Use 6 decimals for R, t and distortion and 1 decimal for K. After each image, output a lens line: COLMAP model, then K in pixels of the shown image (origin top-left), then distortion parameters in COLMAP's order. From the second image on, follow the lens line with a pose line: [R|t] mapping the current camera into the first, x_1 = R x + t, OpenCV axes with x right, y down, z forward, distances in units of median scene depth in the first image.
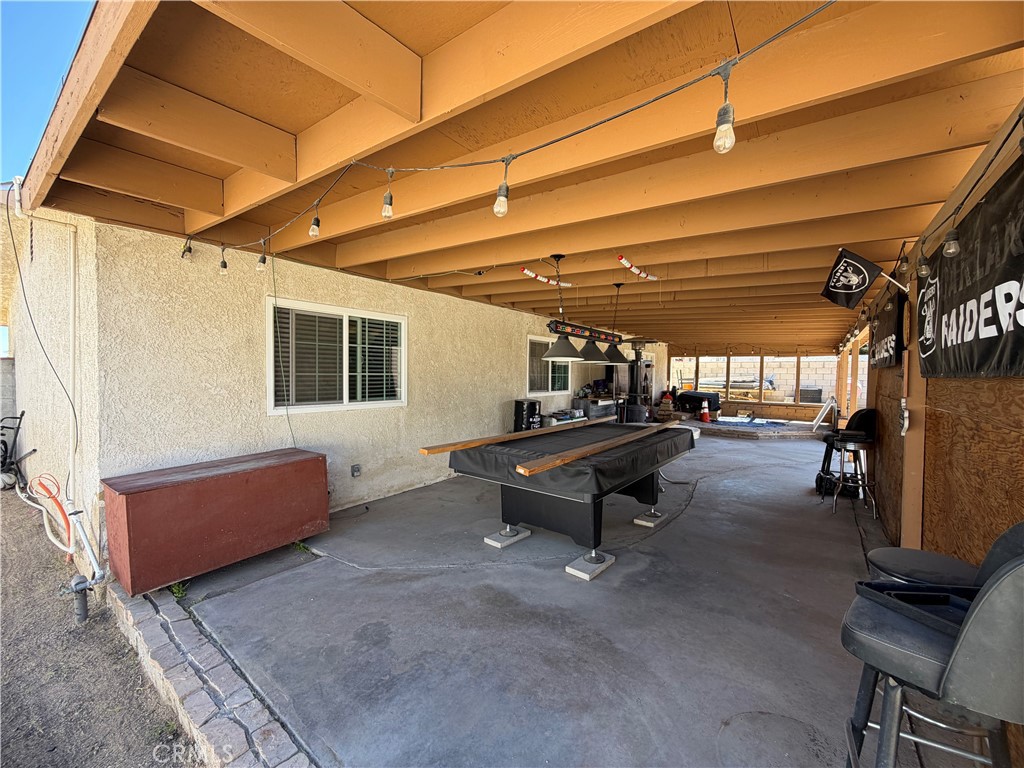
lens RADIAL K [[409.0, 0, 506.6], [0, 409.0, 385.4], [0, 0, 1]] dist [0.003366, 0.000313]
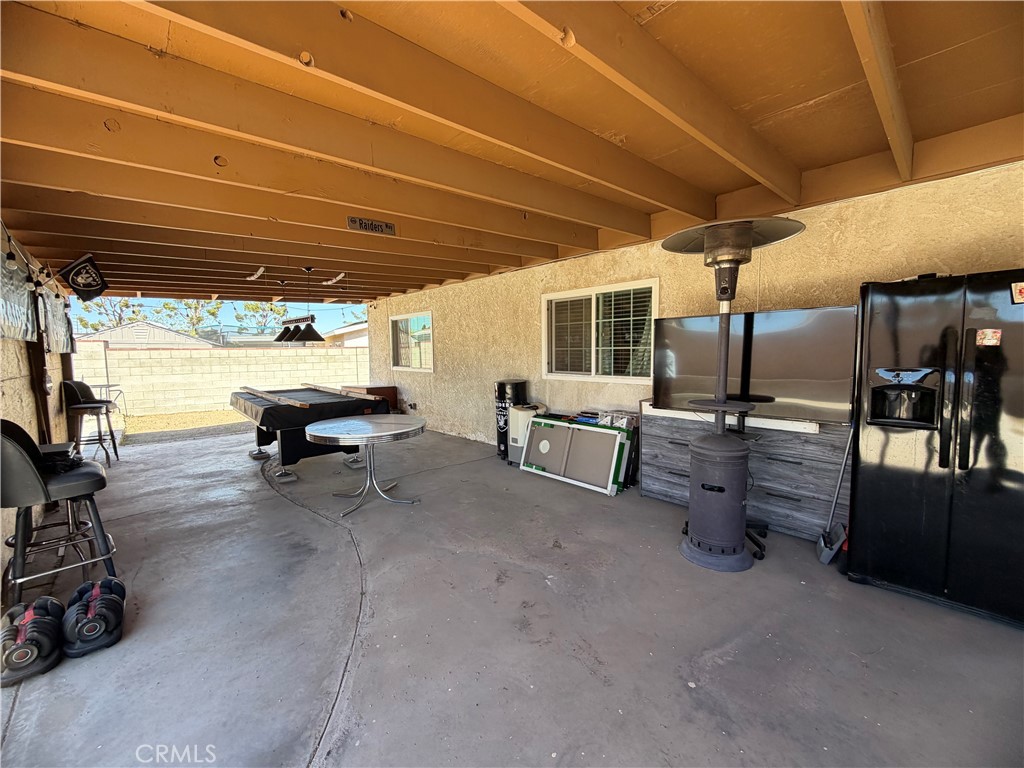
lens RADIAL K [[409.0, 0, 508.2], [0, 409.0, 379.4], [0, 0, 1]] dist [0.003366, 0.000313]
pose [[-0.157429, 0.067824, -0.985198, 0.832893], [-0.012935, 0.997411, 0.070732, -0.023212], [0.987446, 0.023879, -0.156144, 1.093338]]
